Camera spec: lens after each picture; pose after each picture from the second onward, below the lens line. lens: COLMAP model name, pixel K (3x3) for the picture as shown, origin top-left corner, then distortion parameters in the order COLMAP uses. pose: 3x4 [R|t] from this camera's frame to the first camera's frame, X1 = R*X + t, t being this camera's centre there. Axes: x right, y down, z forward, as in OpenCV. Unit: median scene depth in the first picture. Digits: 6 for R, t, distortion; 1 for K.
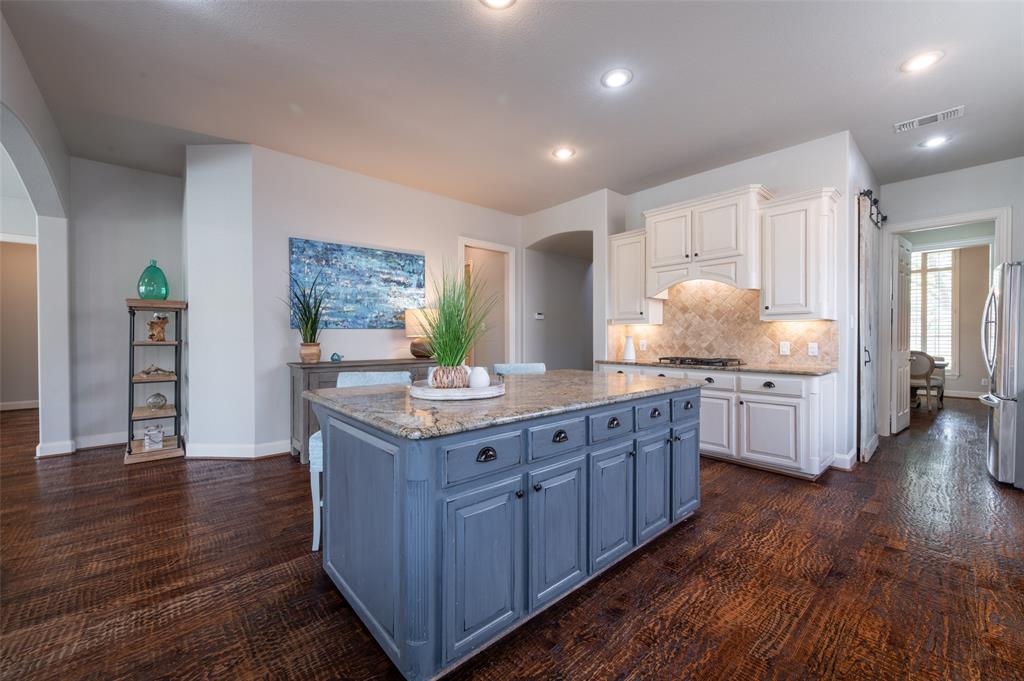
lens RADIAL K [[405.2, 0, 512.1], [0, 405.2, 340.9], [0, 0, 1]] dist [-0.000781, 0.000718]
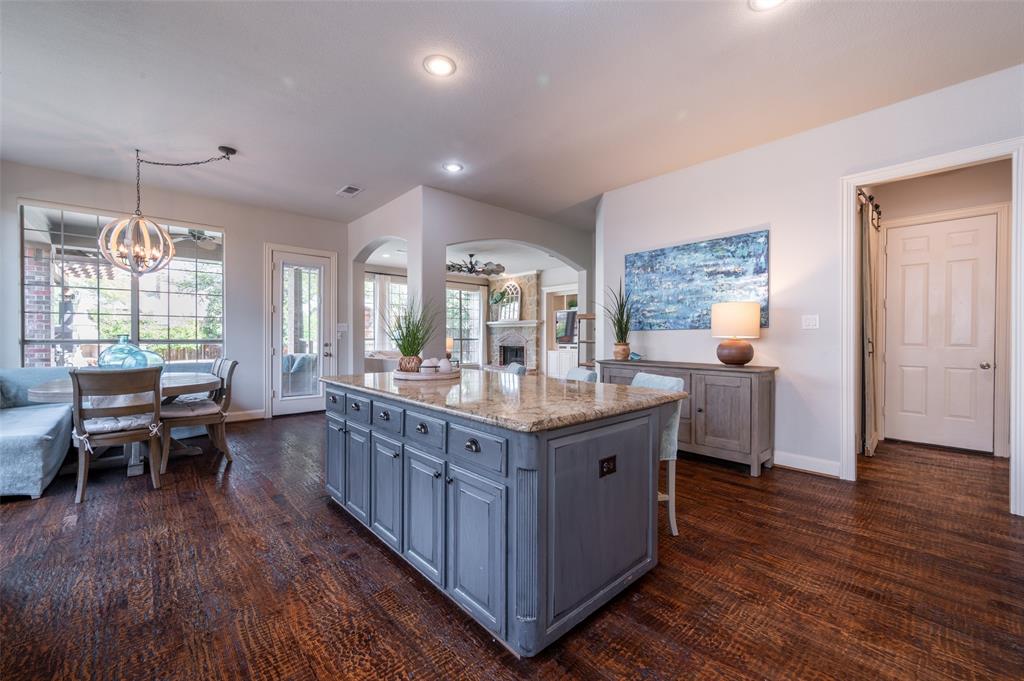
lens RADIAL K [[405.2, 0, 513.3], [0, 405.2, 343.4], [0, 0, 1]] dist [-0.000781, 0.000718]
pose [[0.010894, 0.017123, -0.999794, 0.626145], [-0.009928, 0.999806, 0.017015, -0.009076], [0.999891, 0.009741, 0.011062, 0.617694]]
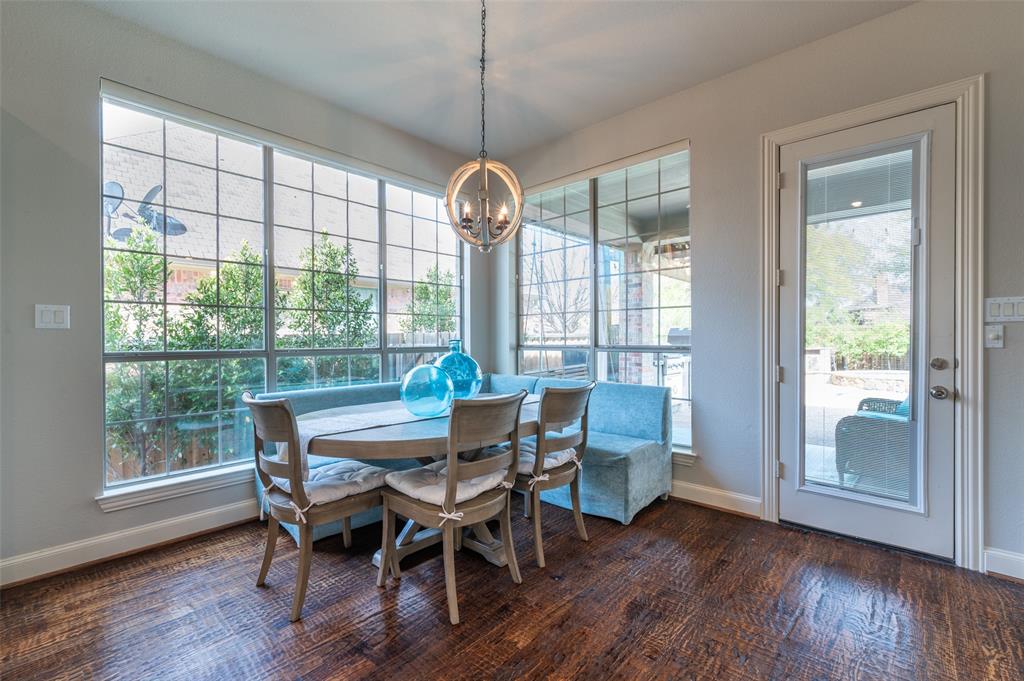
lens RADIAL K [[465.6, 0, 508.5], [0, 465.6, 341.9], [0, 0, 1]] dist [-0.001221, 0.000490]
pose [[-0.992432, 0.000355, -0.122798, -0.270708], [-0.000504, 0.999976, 0.006961, -0.002632], [0.122798, 0.006970, -0.992407, 0.453720]]
